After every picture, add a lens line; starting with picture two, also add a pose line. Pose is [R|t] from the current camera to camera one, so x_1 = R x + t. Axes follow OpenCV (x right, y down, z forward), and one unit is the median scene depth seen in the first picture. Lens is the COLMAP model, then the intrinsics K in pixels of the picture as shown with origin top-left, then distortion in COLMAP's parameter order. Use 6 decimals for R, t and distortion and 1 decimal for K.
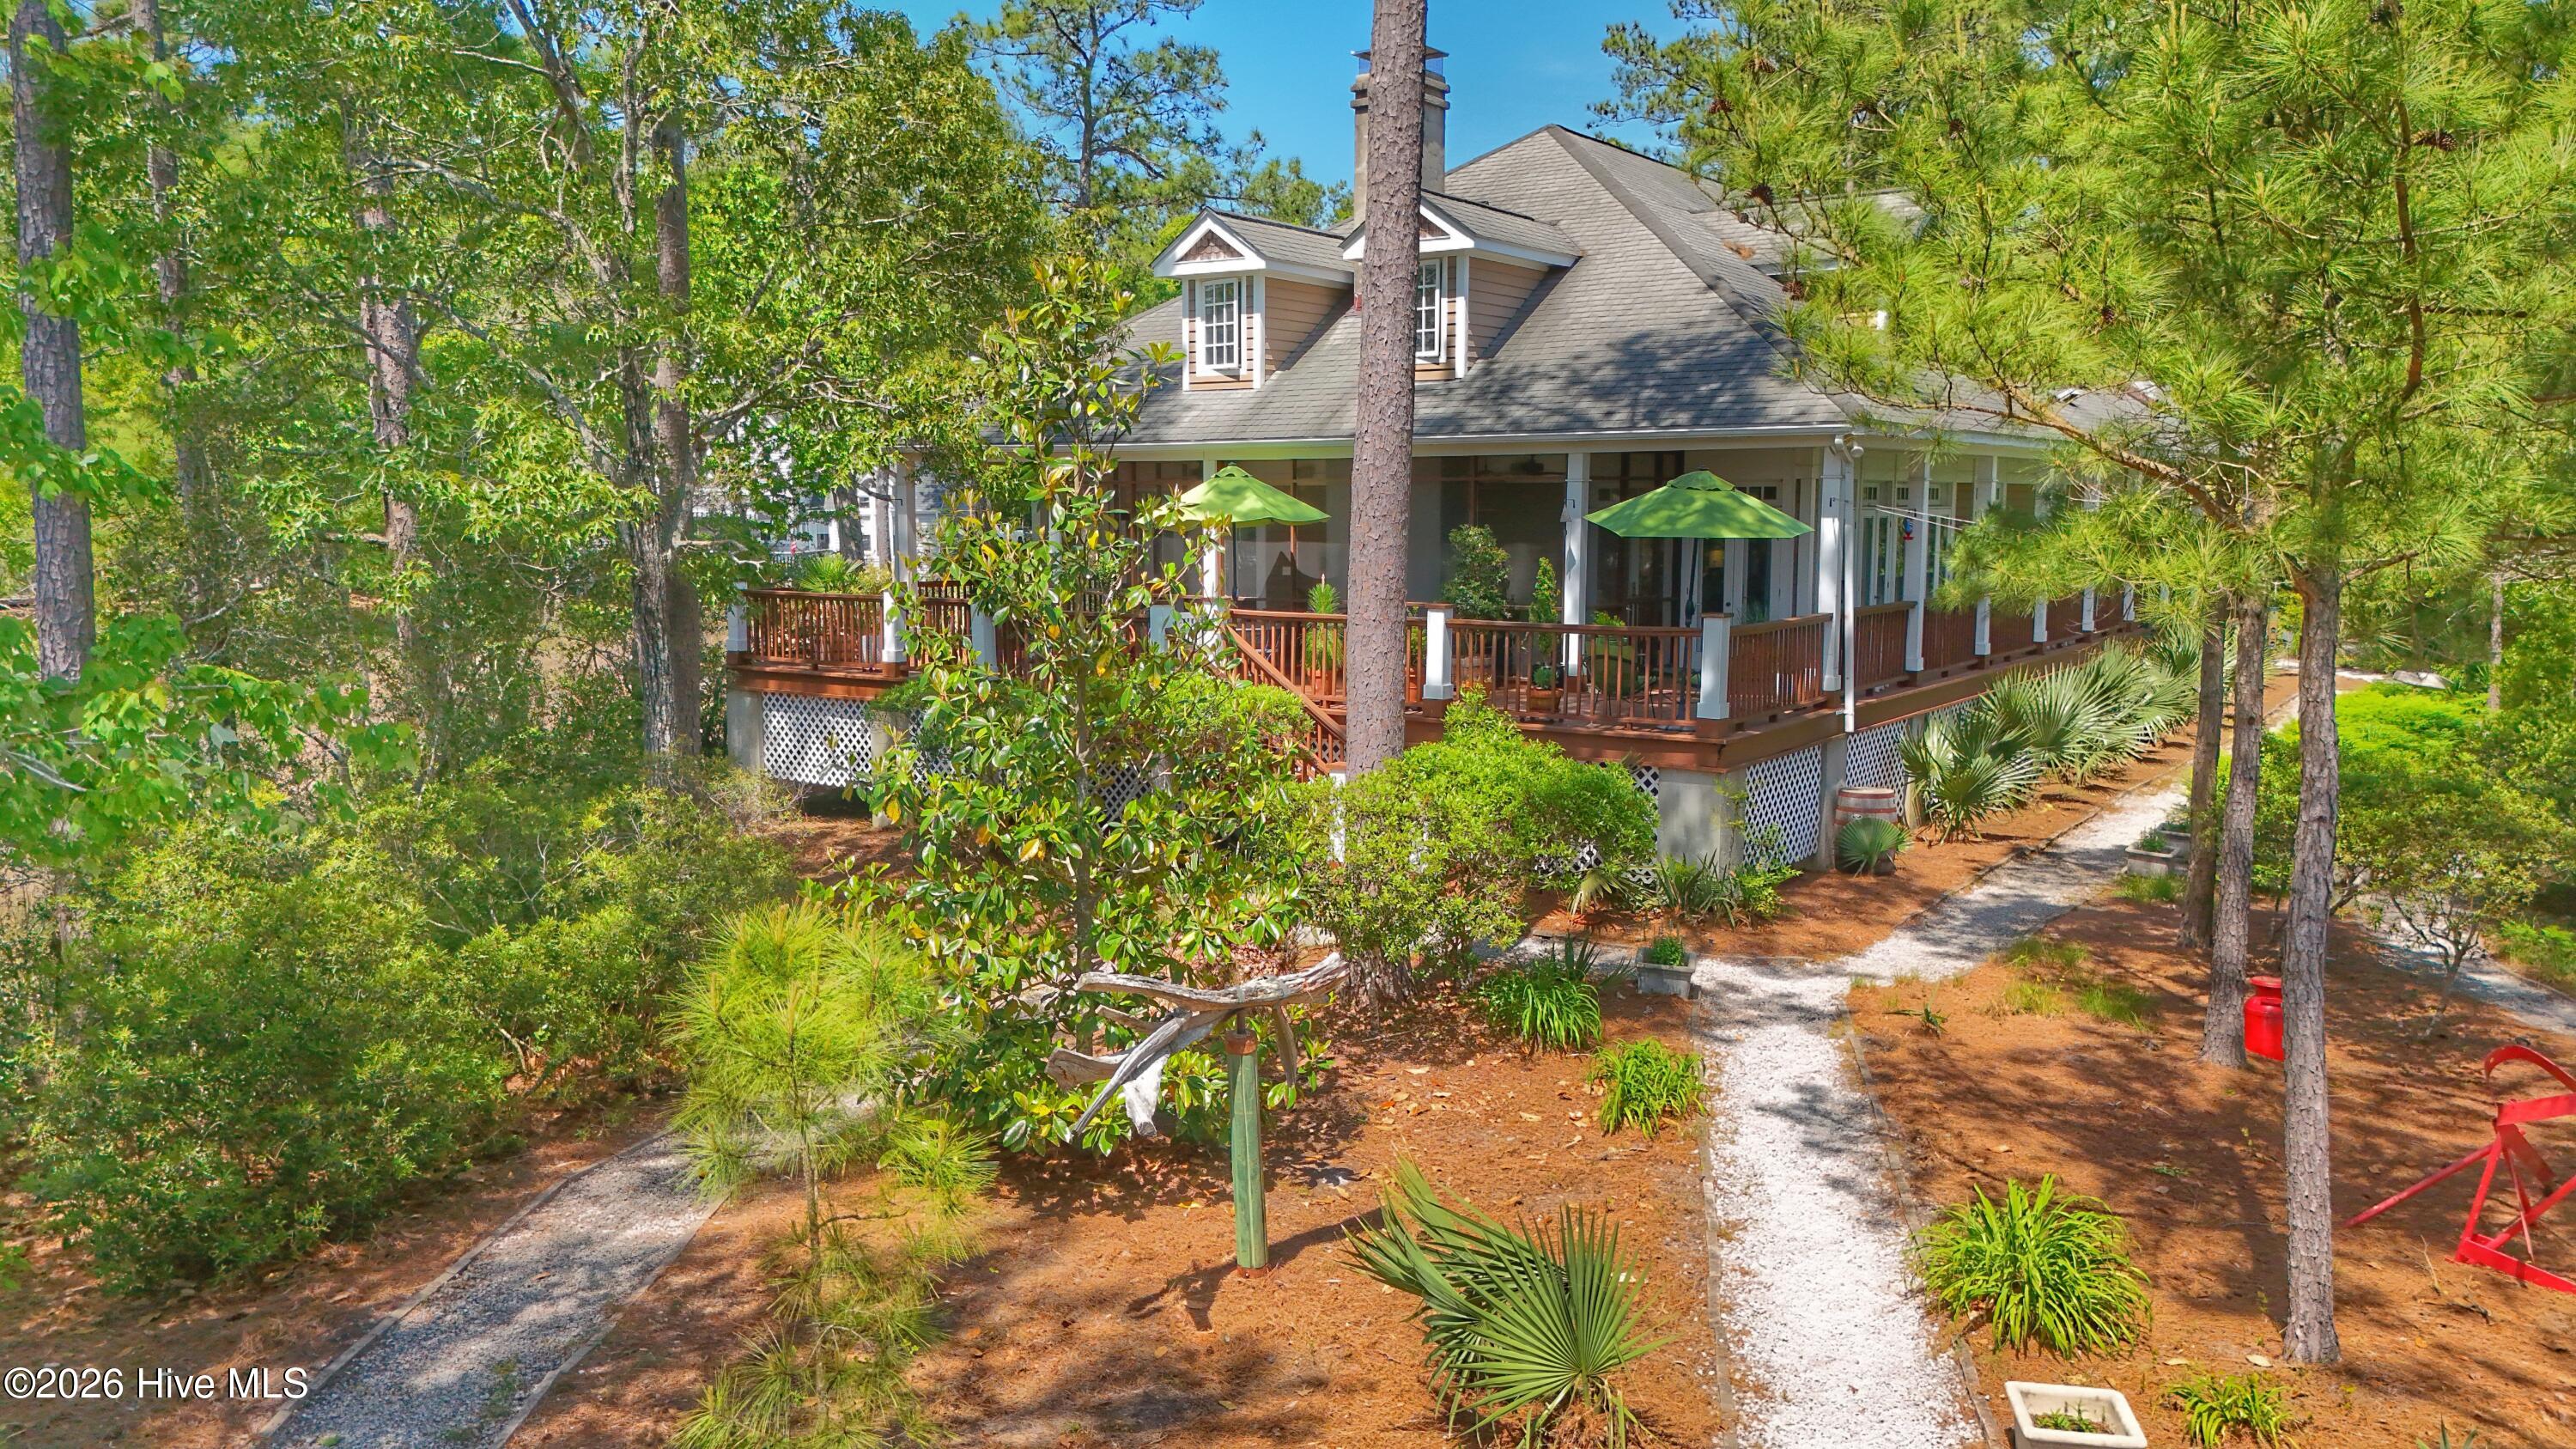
lens RADIAL K [[2006.9, 0, 1288.0], [0, 2006.9, 724.5], [0, 0, 1]] dist [0.103860, 0.002970]
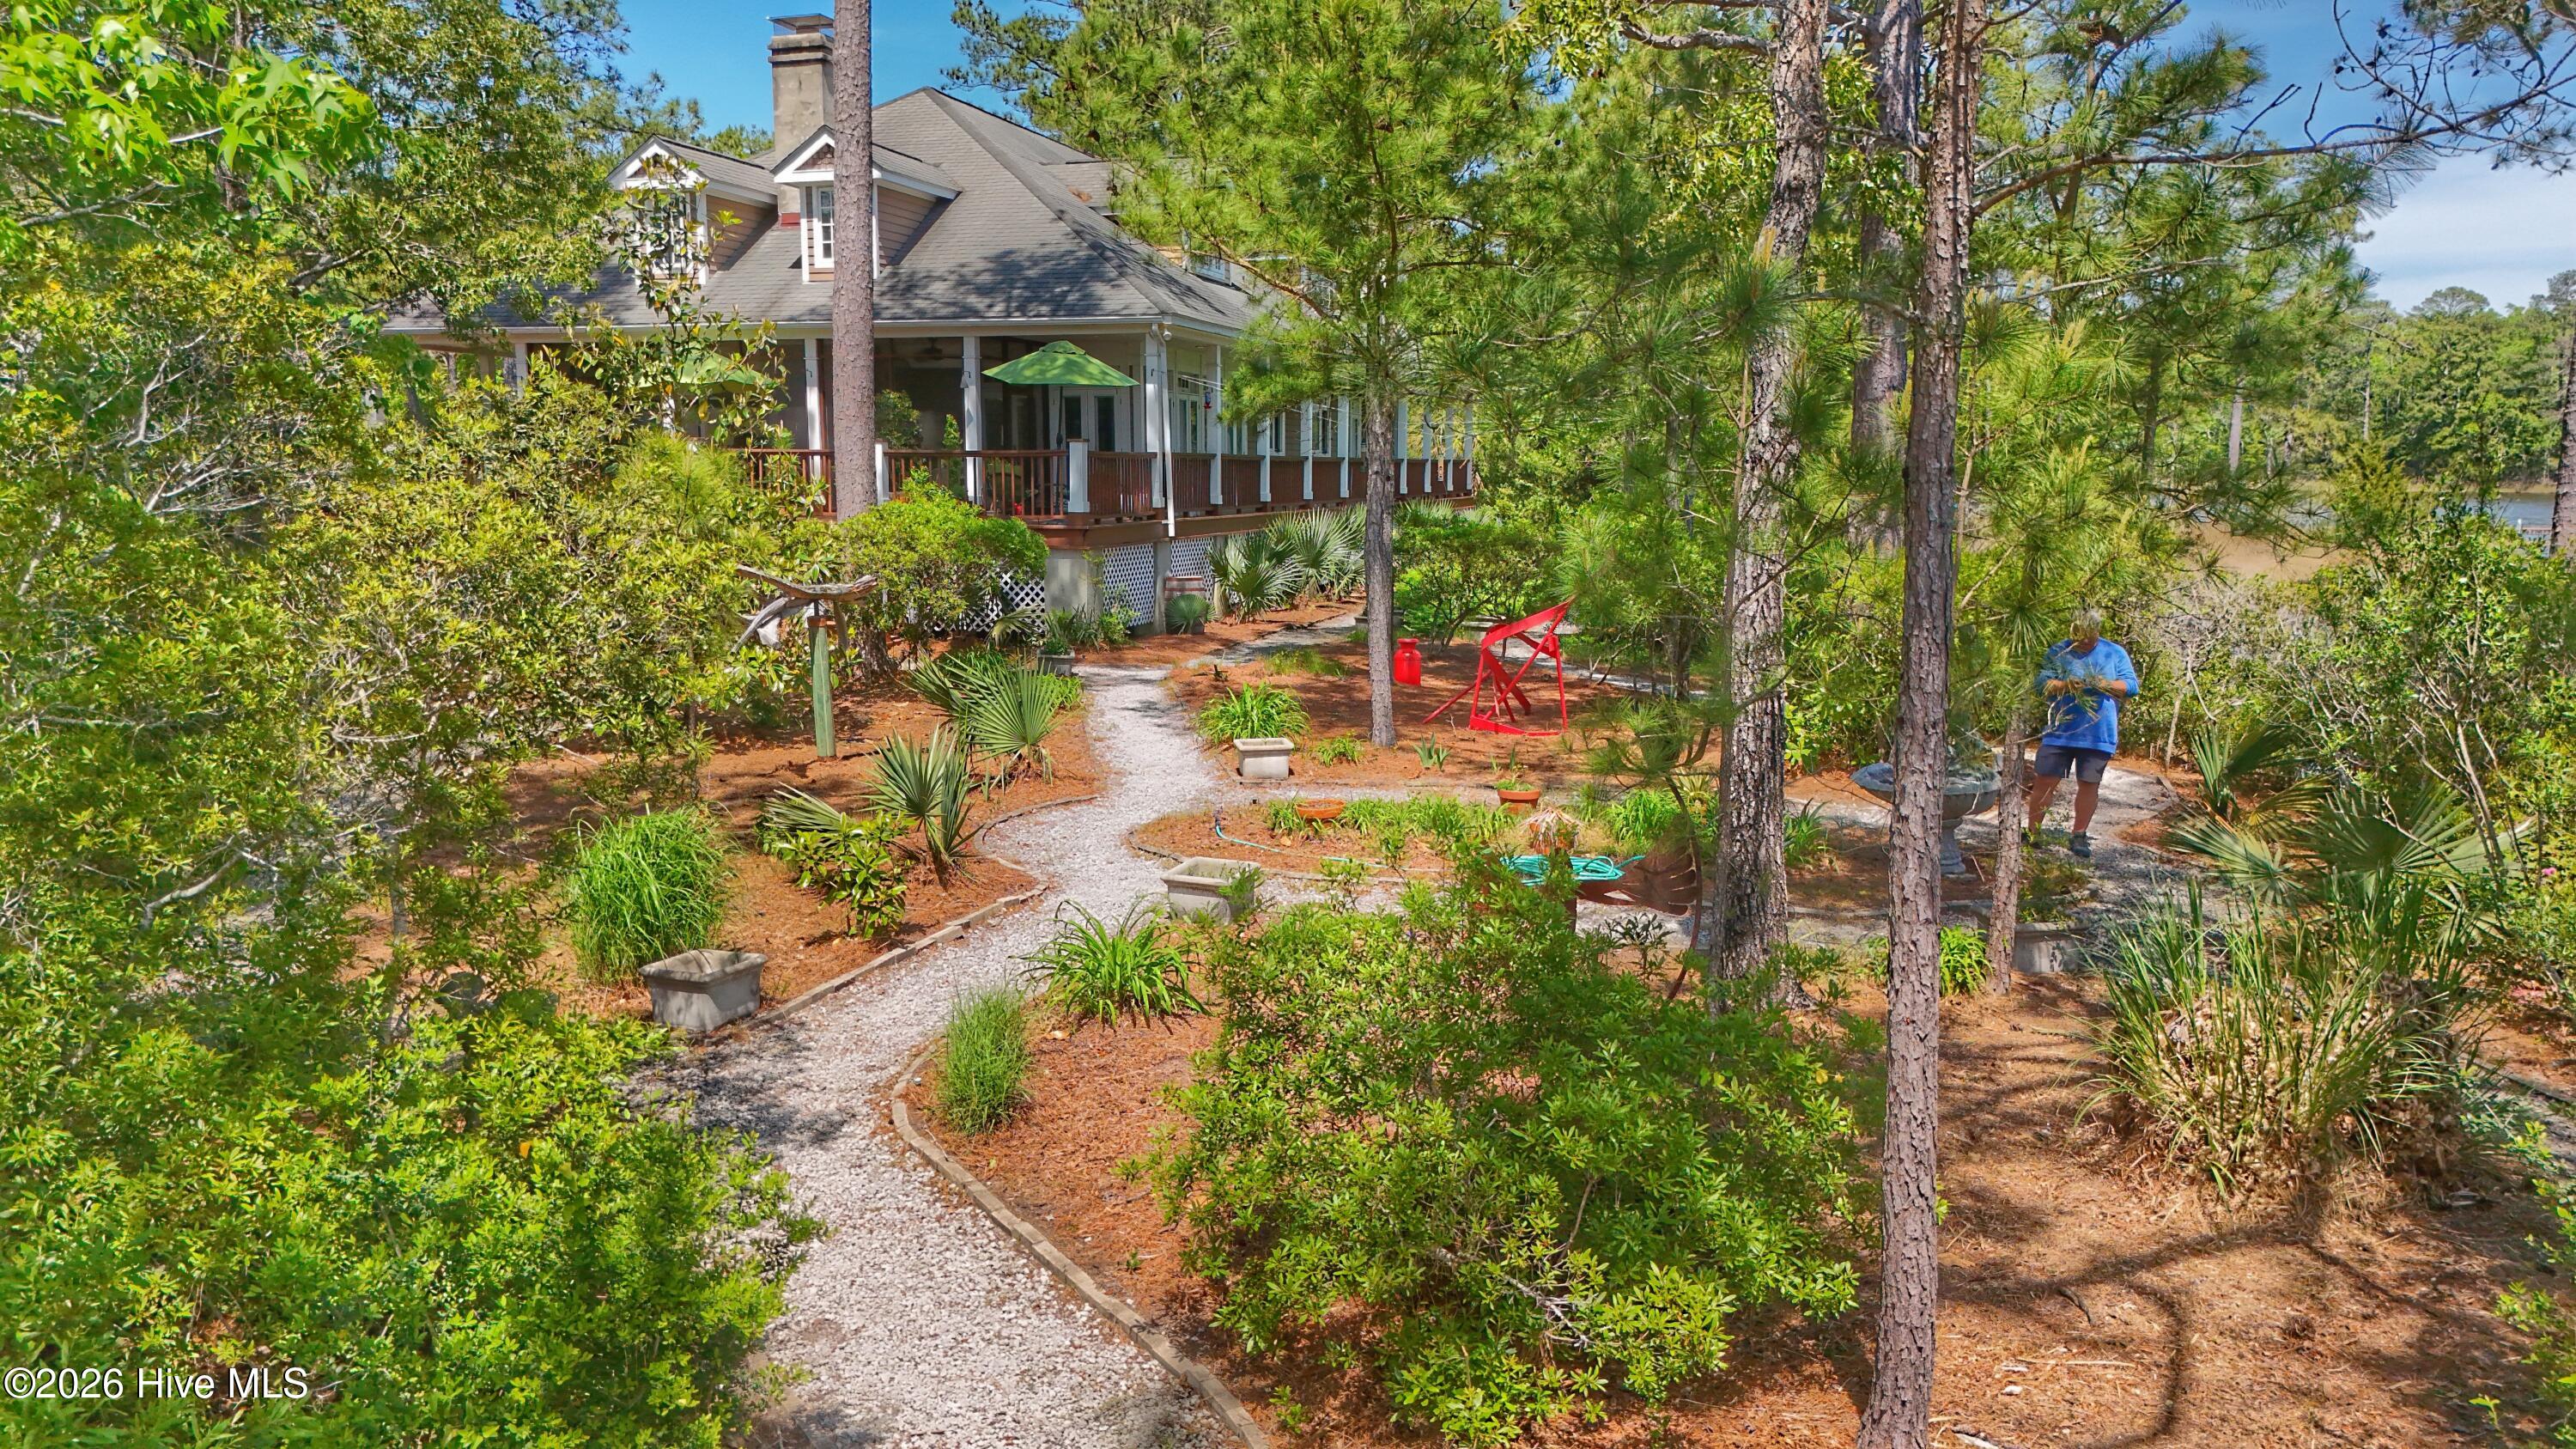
lens RADIAL K [[2006.9, 0, 1288.0], [0, 2006.9, 724.5], [0, 0, 1]] dist [0.103860, 0.002970]
pose [[0.949812, -0.046222, 0.309388, -0.083567], [0.041144, 0.998890, 0.022922, 0.103472], [-0.310104, -0.009042, 0.950660, -0.352875]]
